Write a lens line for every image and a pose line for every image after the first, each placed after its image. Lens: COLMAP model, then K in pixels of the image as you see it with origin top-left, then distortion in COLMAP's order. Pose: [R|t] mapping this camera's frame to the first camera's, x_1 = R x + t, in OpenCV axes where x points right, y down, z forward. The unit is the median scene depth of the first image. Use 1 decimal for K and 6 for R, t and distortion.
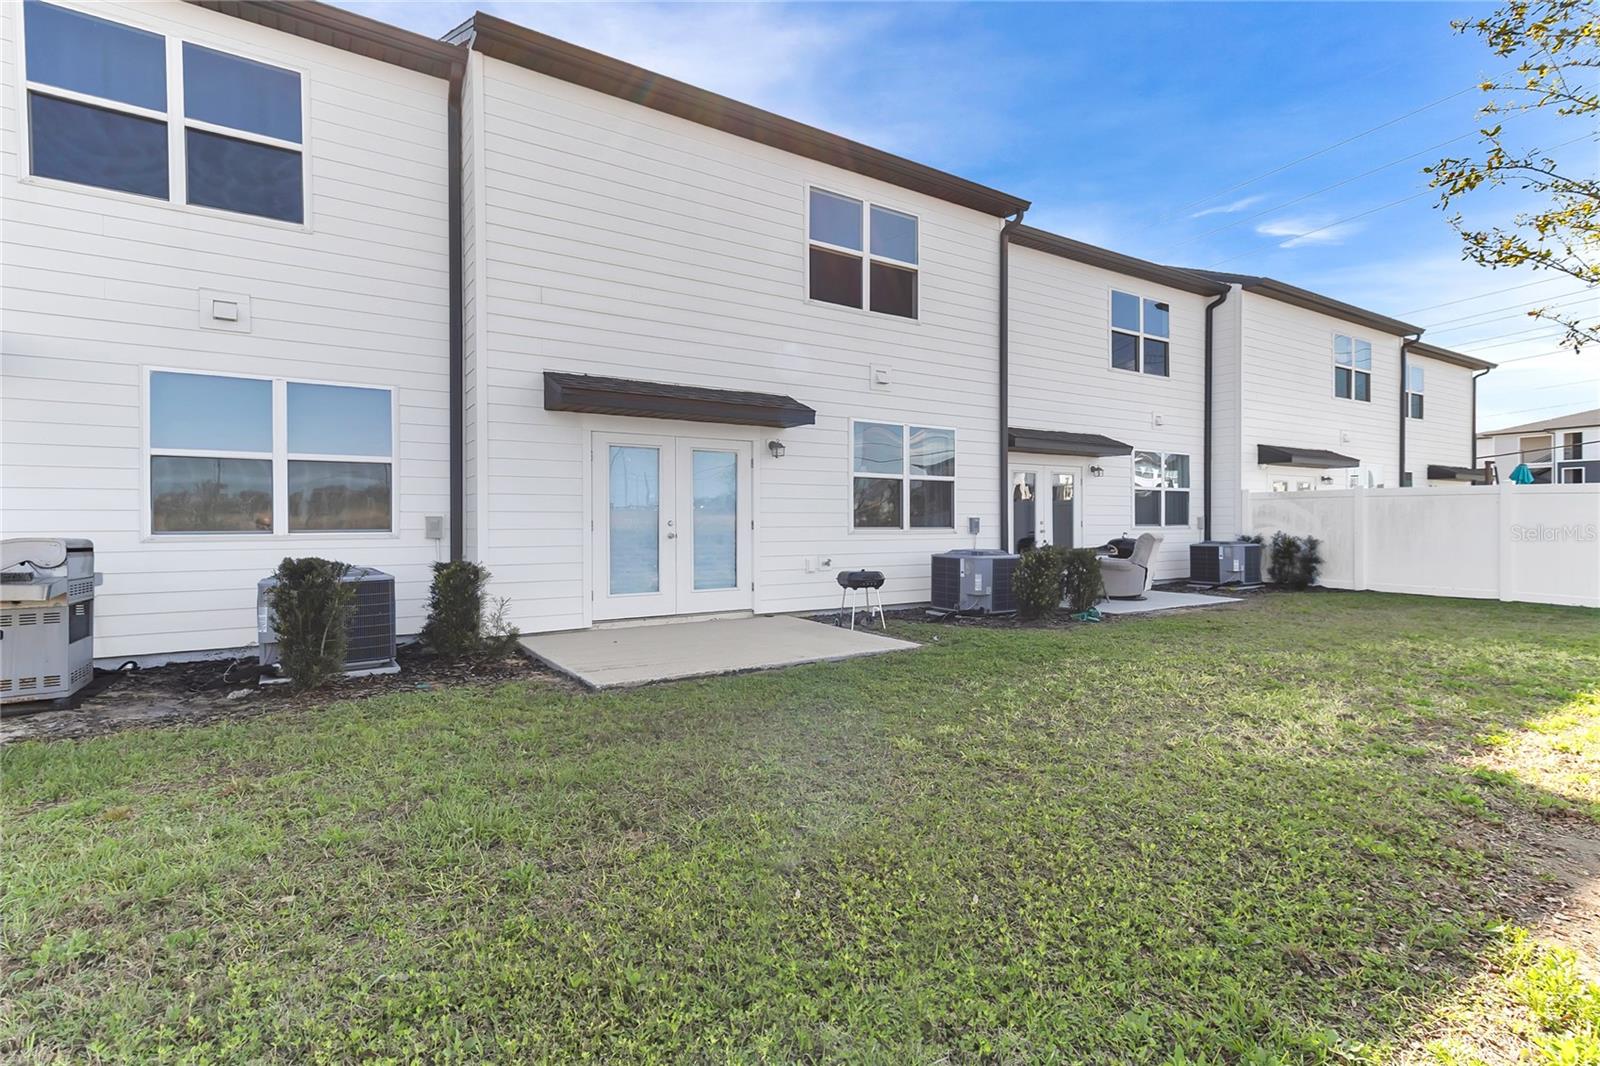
lens RADIAL K [[687.7, 0, 812.1], [0, 687.7, 528.4], [0, 0, 1]] dist [0.024364, -0.000604]
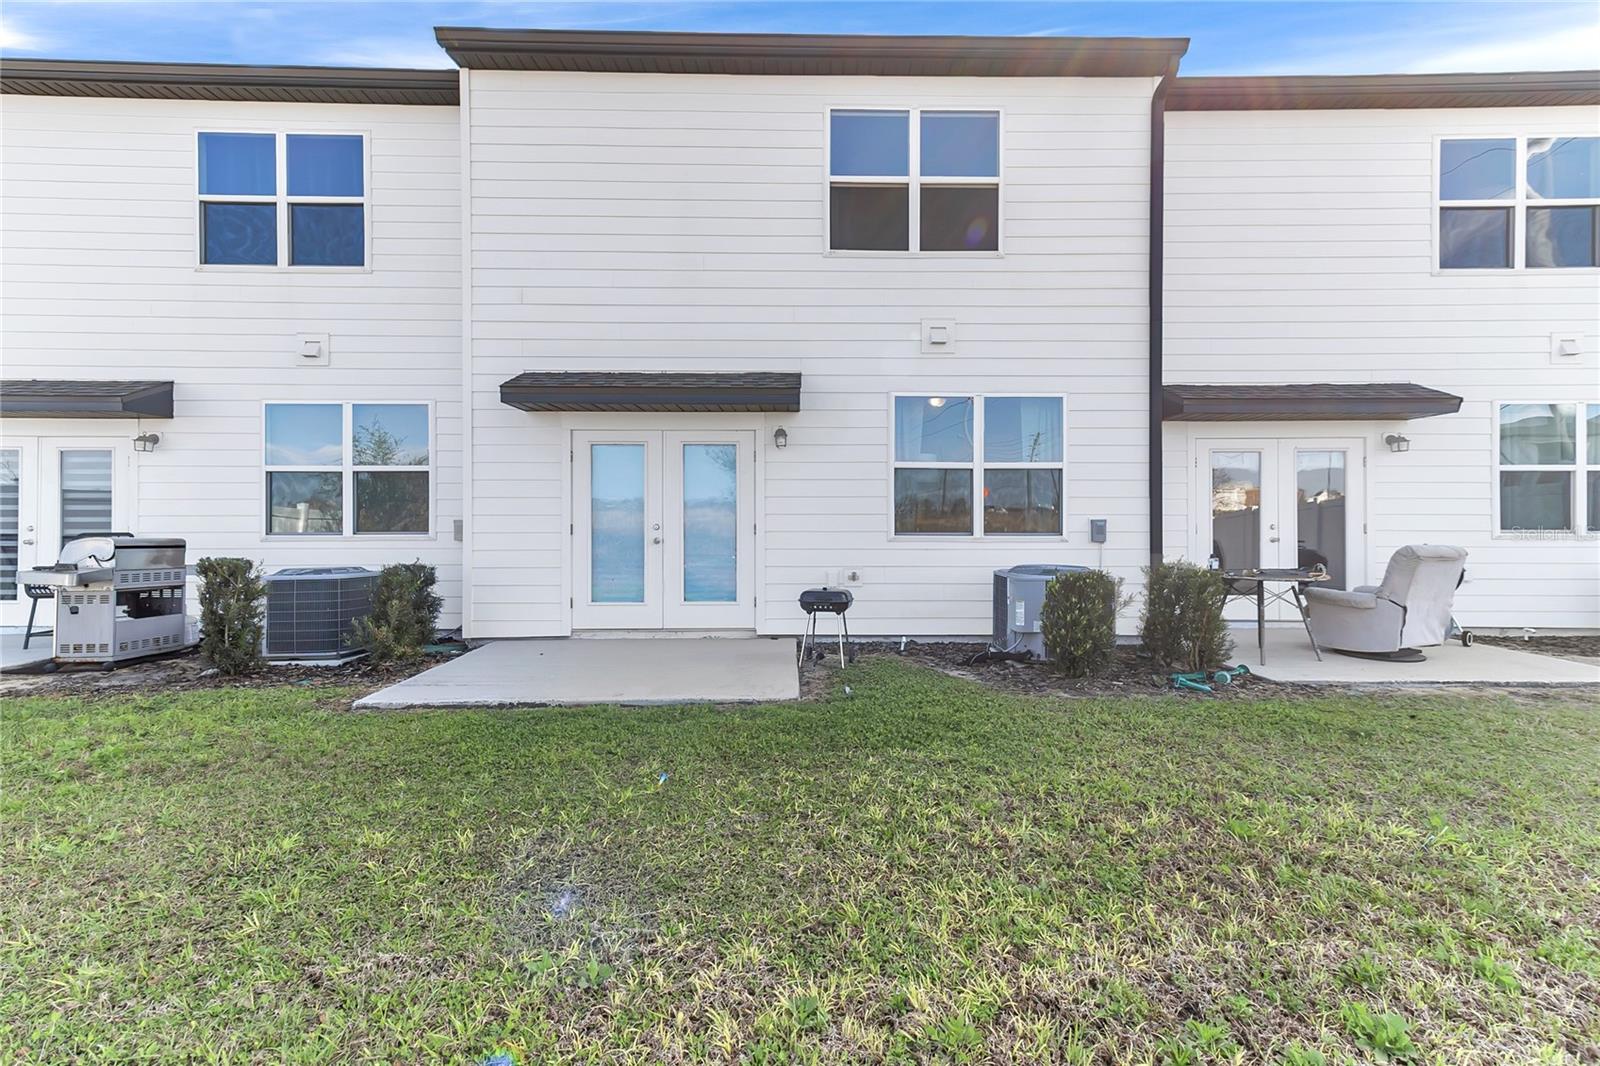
lens RADIAL K [[752.4, 0, 801.5], [0, 752.4, 521.7], [0, 0, 1]] dist [0.024022, 0.002465]
pose [[0.869011, 0.001980, -0.494788, 0.417416], [-0.005348, 0.999971, -0.005391, -0.009199], [0.494763, 0.007331, 0.868997, 0.222022]]
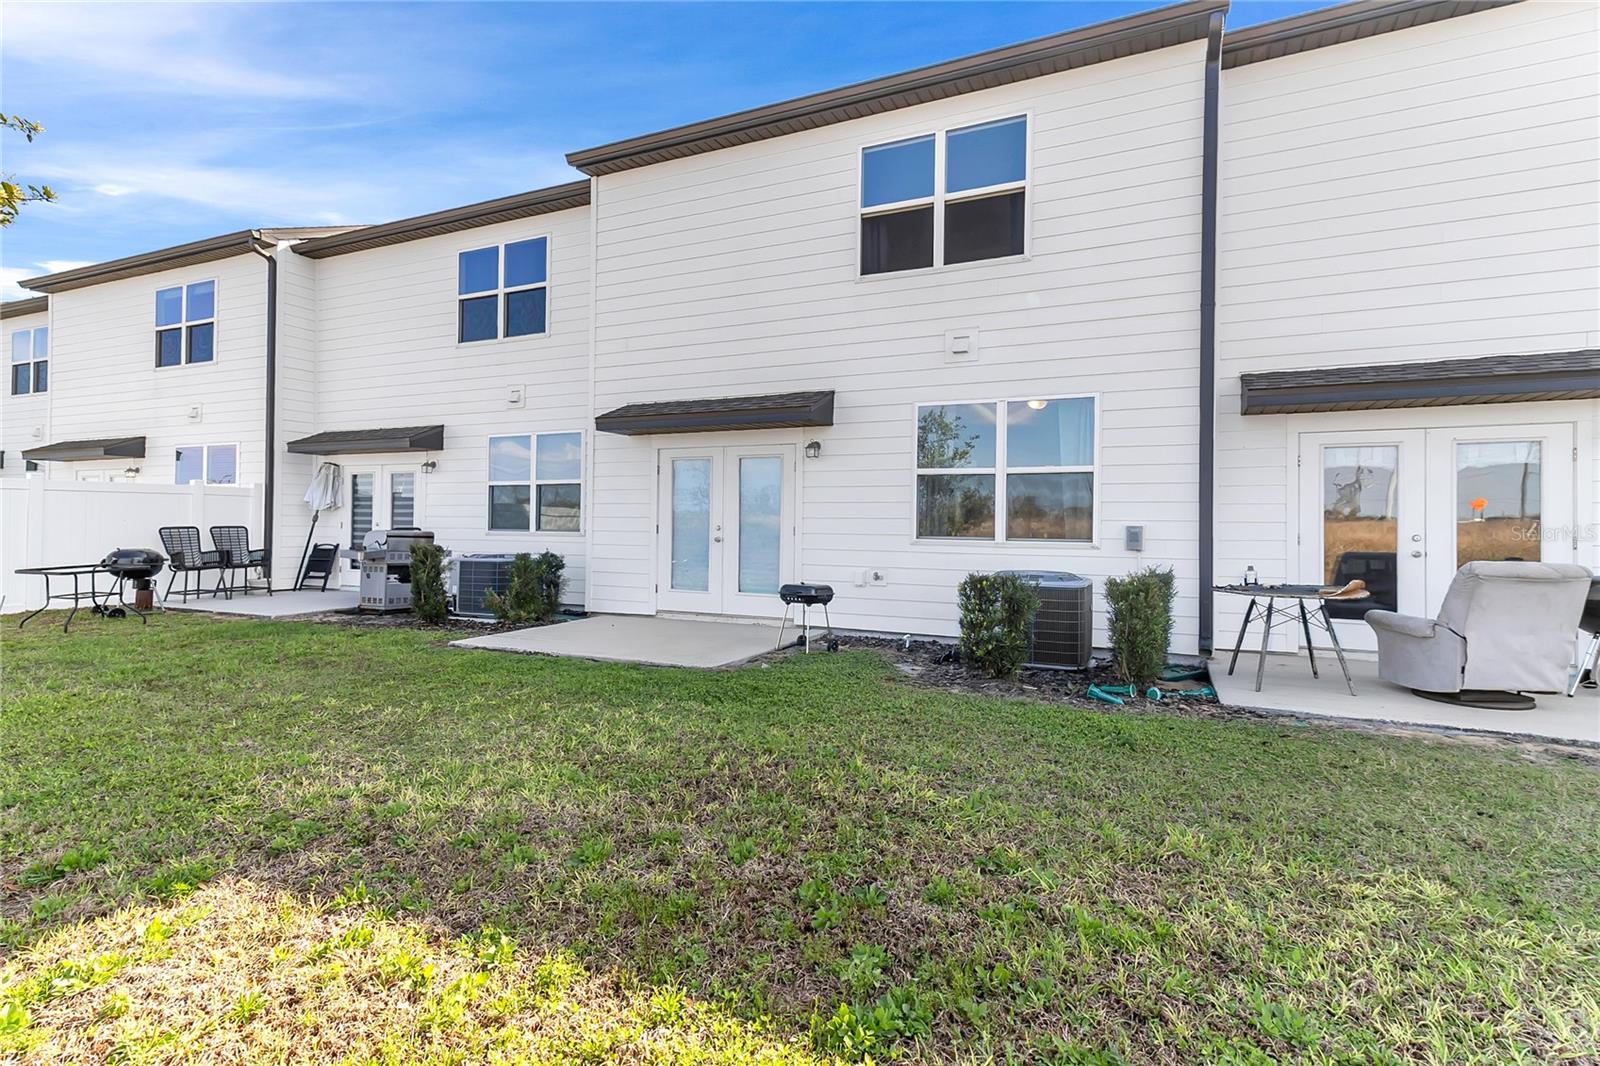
lens RADIAL K [[752.4, 0, 749.9], [0, 752.4, 519.5], [0, 0, 1]] dist [0.024022, 0.002465]
pose [[0.566824, 0.001362, -0.823838, 0.731576], [-0.020373, 0.999716, -0.012365, -0.006804], [0.823587, 0.023793, 0.566690, 0.353342]]
